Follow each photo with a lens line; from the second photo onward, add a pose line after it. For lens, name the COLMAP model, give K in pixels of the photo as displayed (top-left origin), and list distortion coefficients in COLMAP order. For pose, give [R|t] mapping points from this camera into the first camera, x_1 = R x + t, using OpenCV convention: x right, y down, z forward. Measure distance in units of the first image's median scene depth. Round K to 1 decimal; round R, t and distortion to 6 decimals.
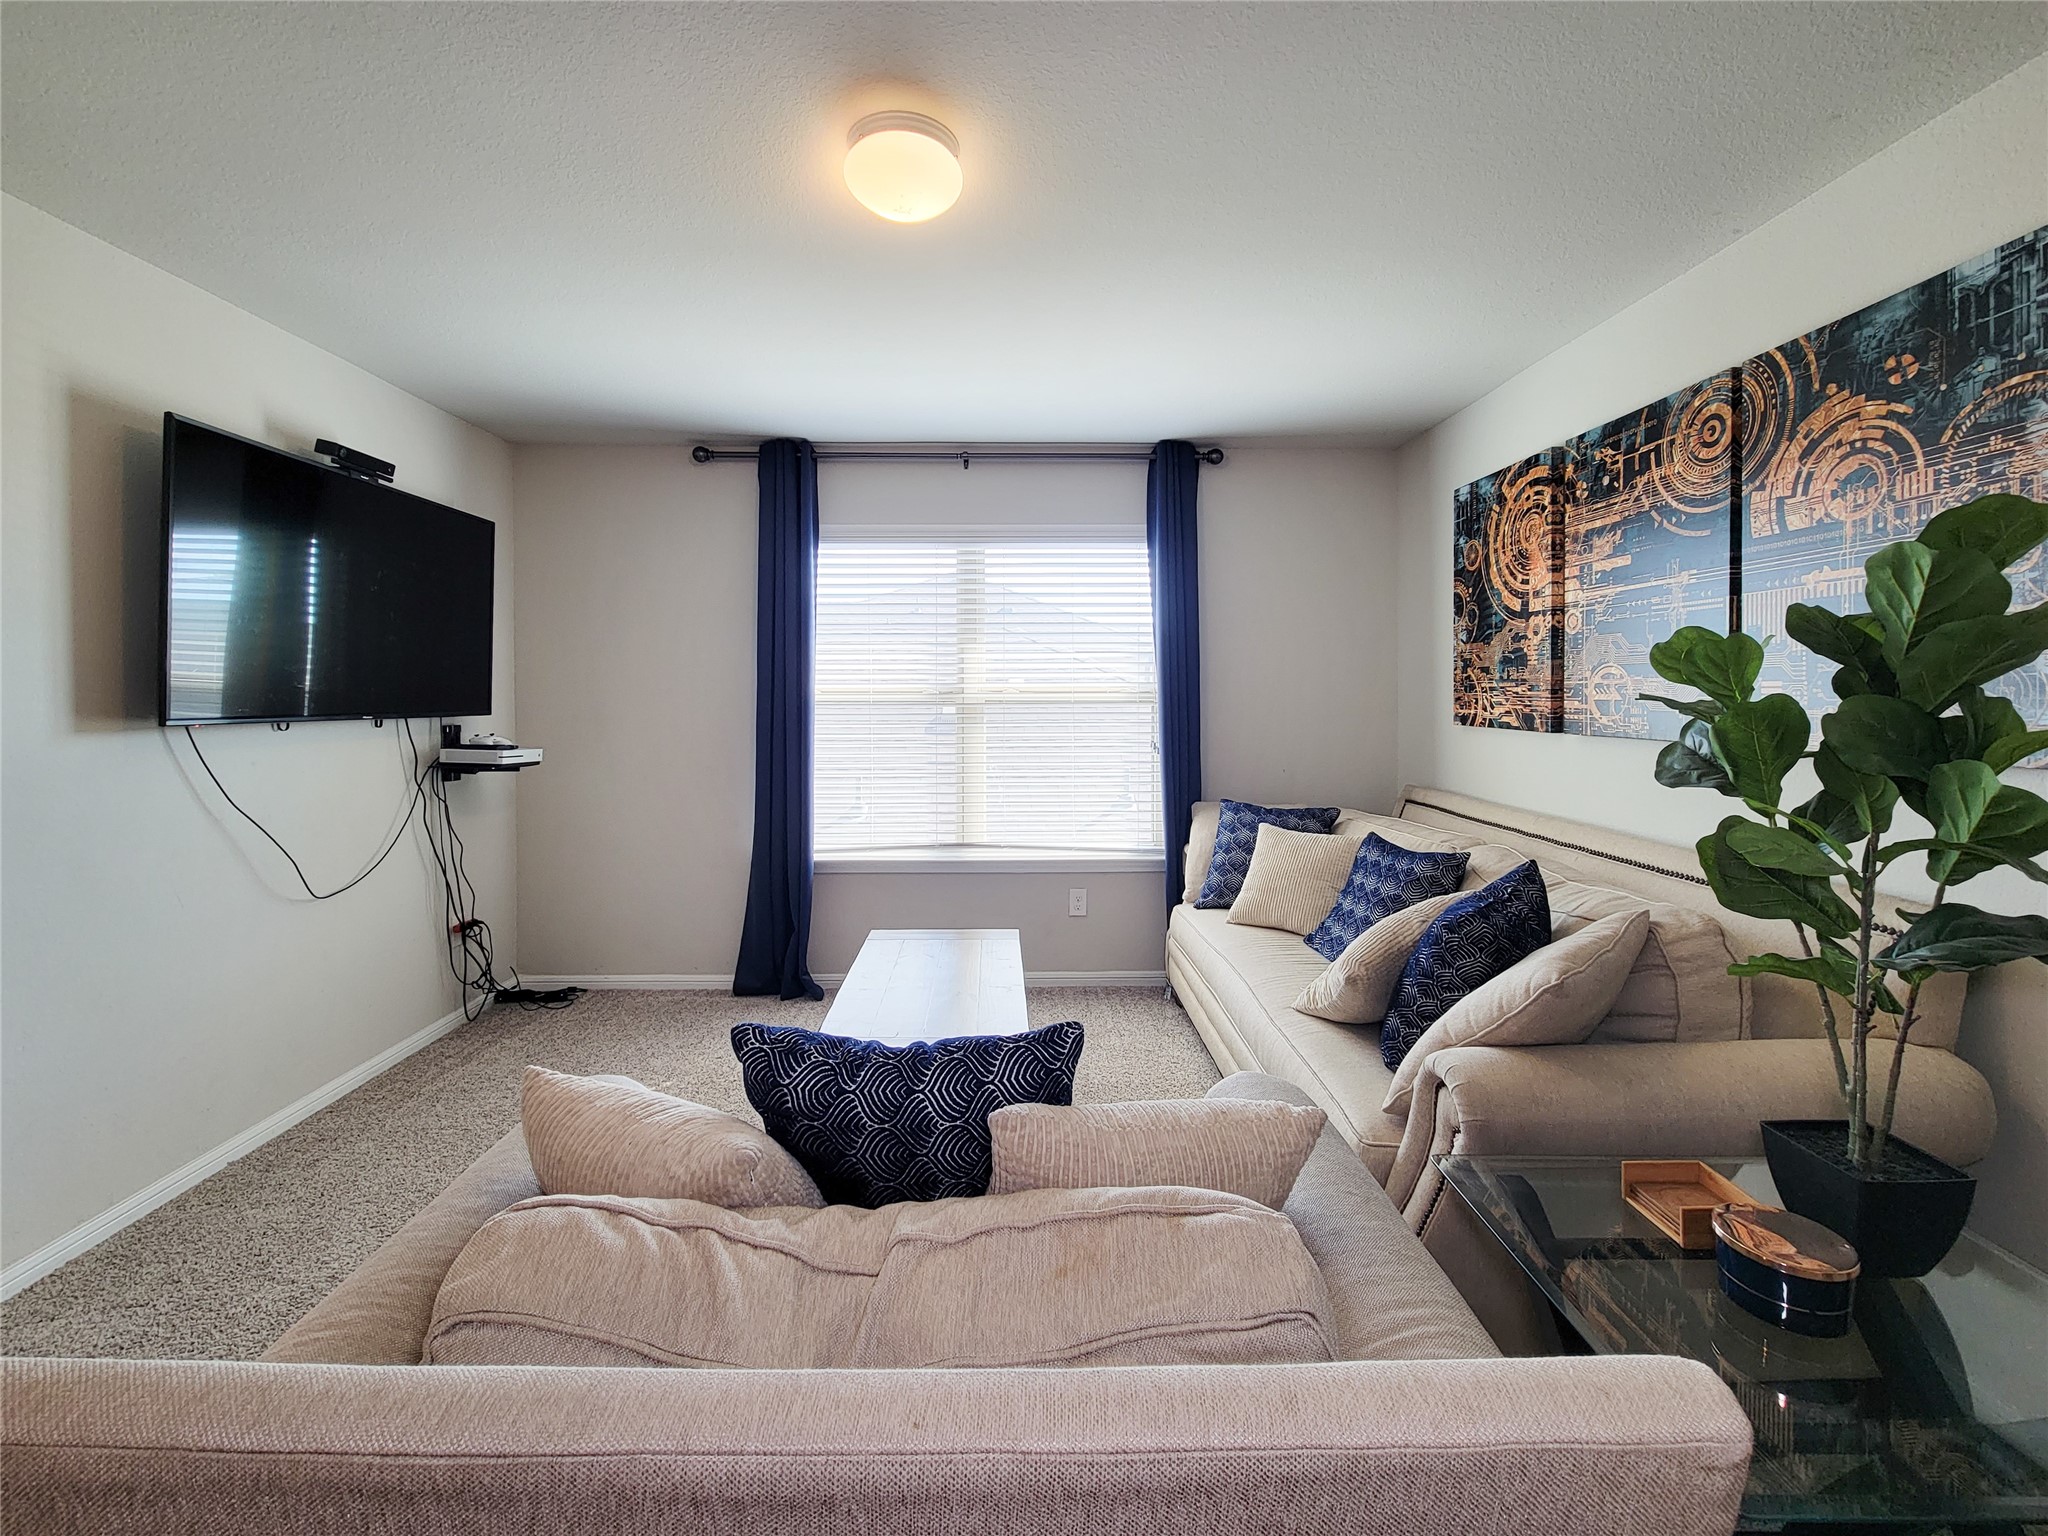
lens RADIAL K [[840.3, 0, 1012.0], [0, 840.3, 684.8], [0, 0, 1]] dist [0.000333, -0.000946]
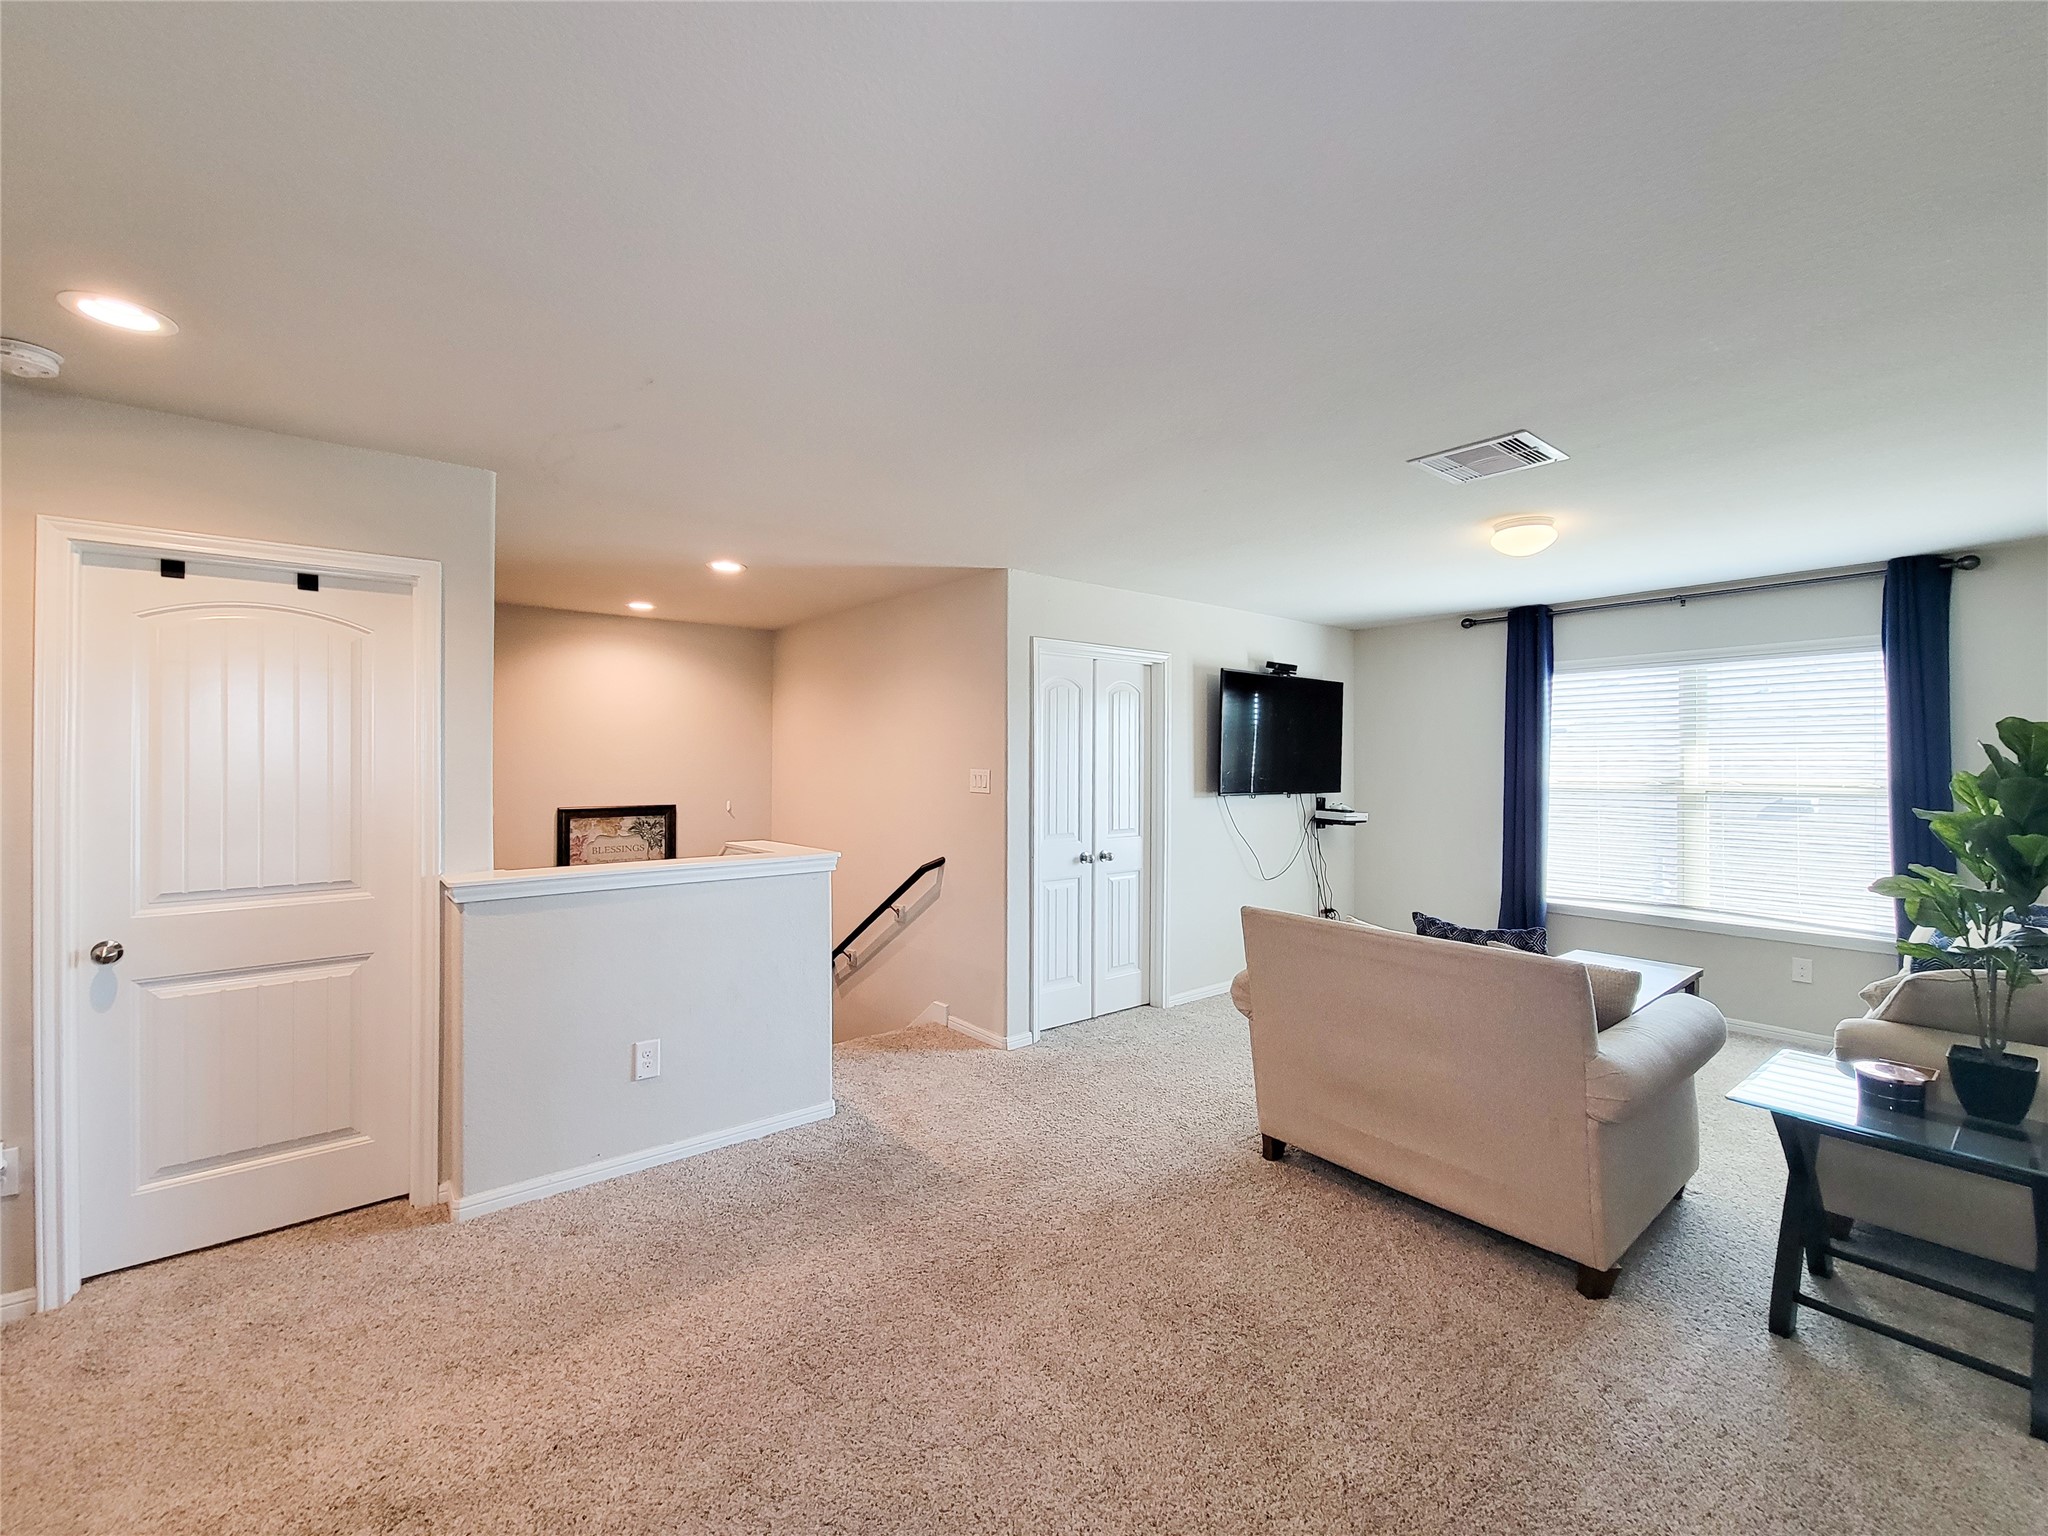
lens RADIAL K [[840.3, 0, 1027.8], [0, 840.3, 768.8], [0, 0, 1]] dist [0.000333, -0.000946]
pose [[0.612934, 0.002228, -0.790131, 1.169025], [-0.001211, 0.999997, 0.001880, -0.054850], [0.790133, -0.000196, 0.612936, -1.888716]]
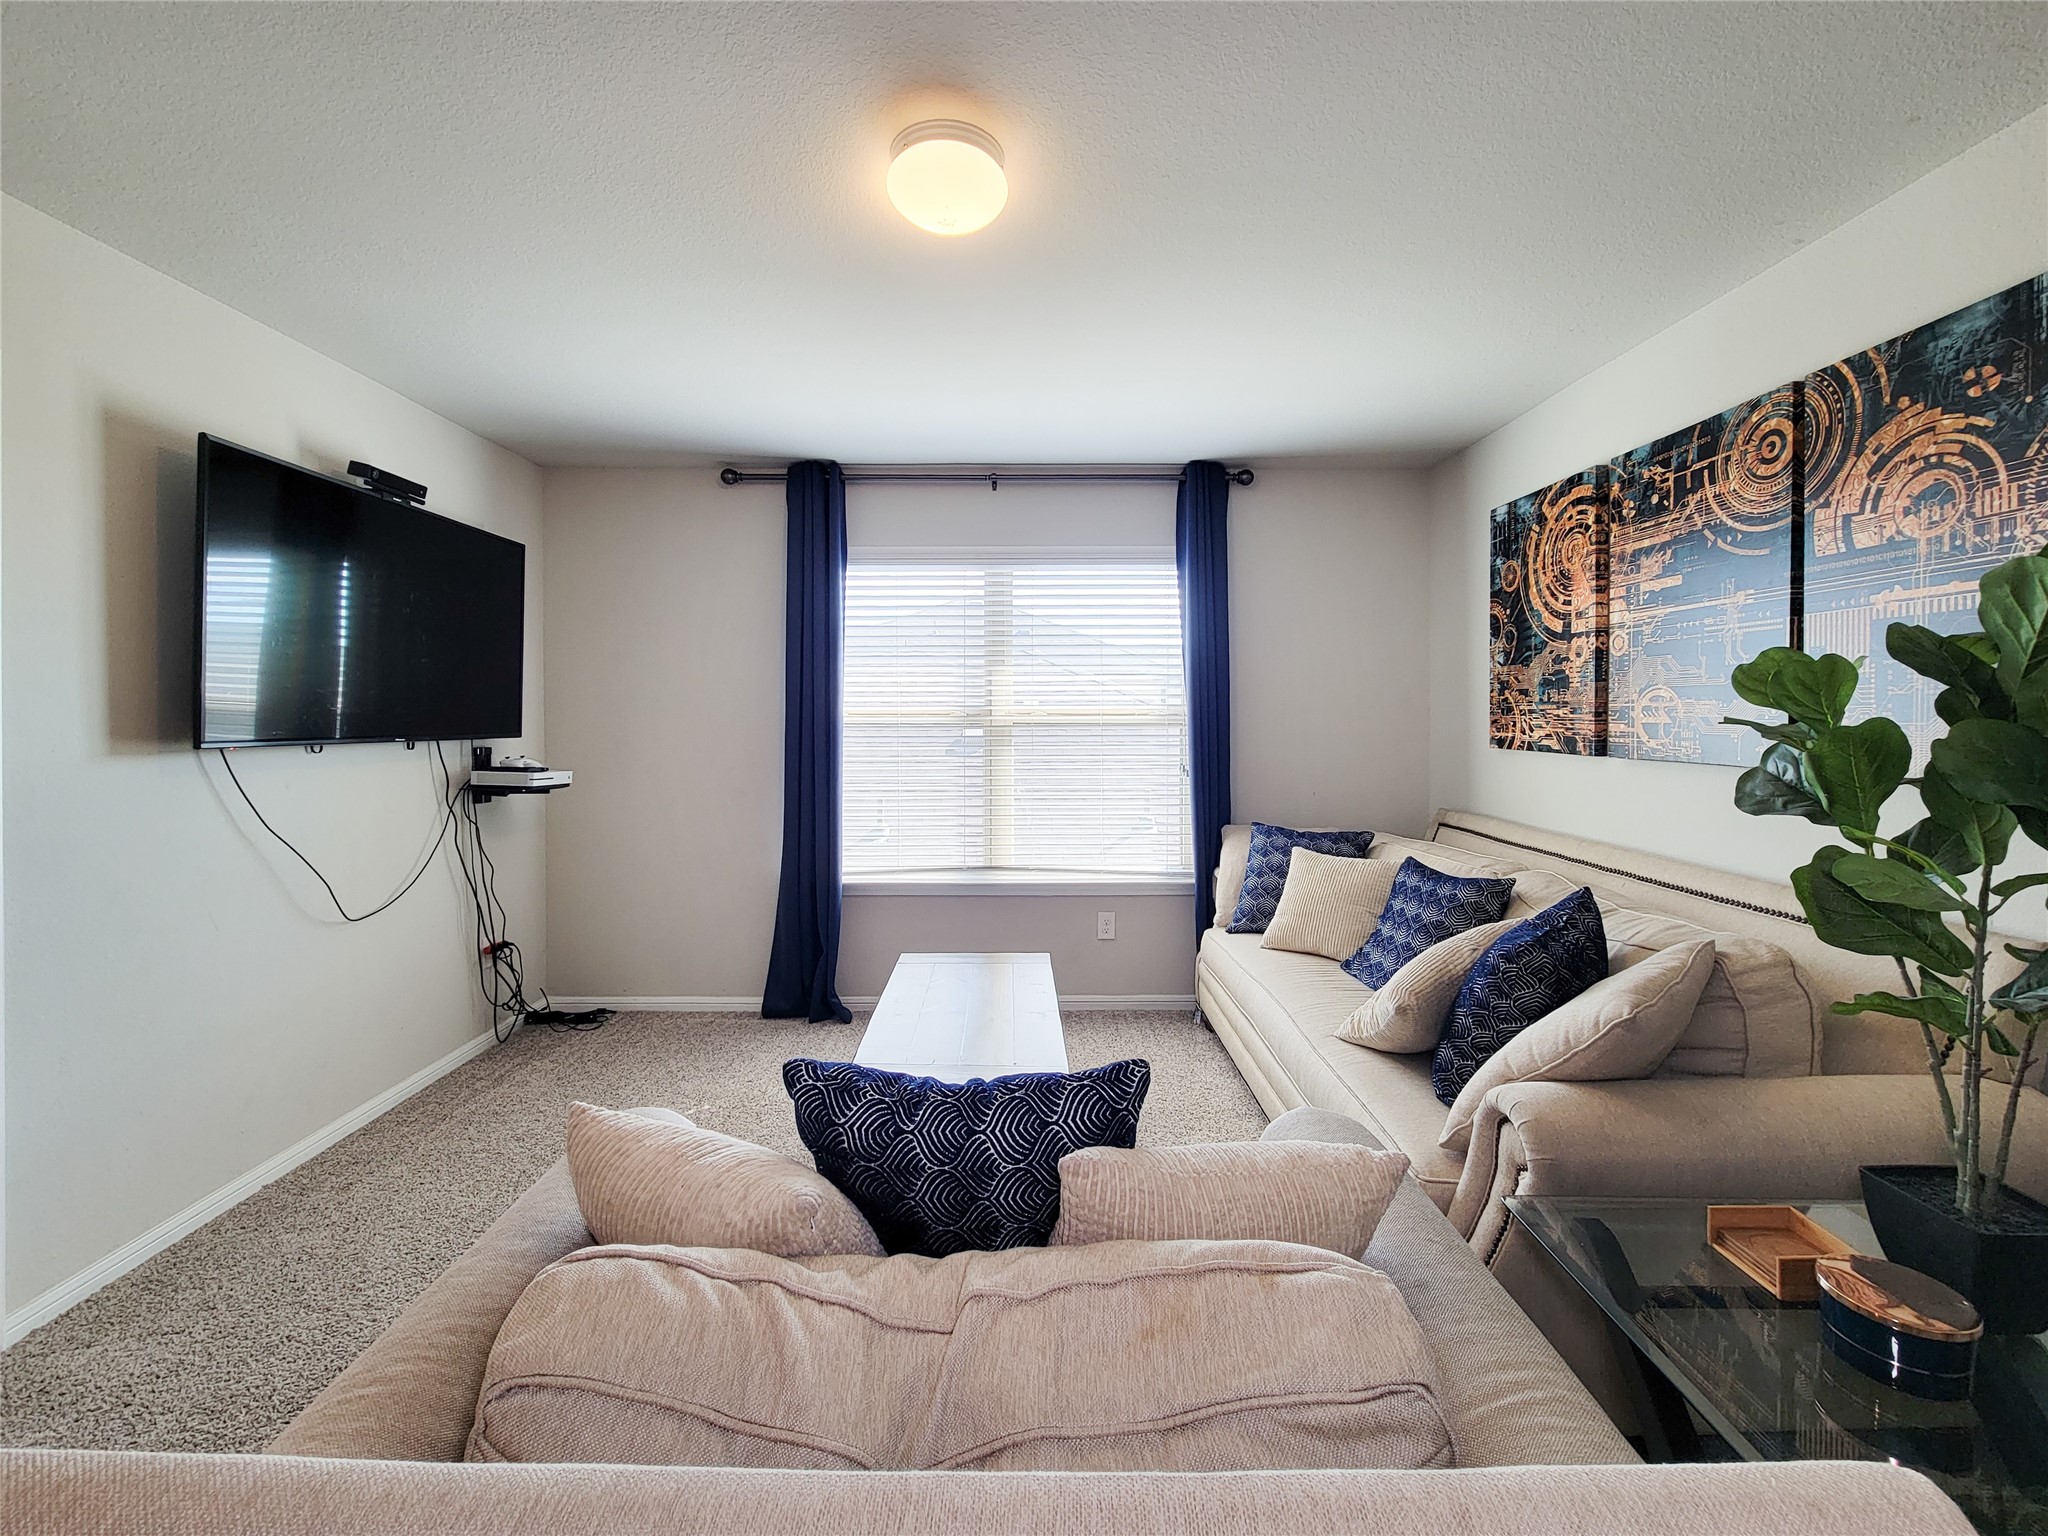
lens RADIAL K [[840.3, 0, 1028.2], [0, 840.3, 708.5], [0, 0, 1]] dist [0.000333, -0.000946]
pose [[0.999944, 0.000325, -0.010582, -0.015914], [-0.000309, 0.999999, 0.001550, -0.000331], [0.010582, -0.001547, 0.999943, 0.014612]]
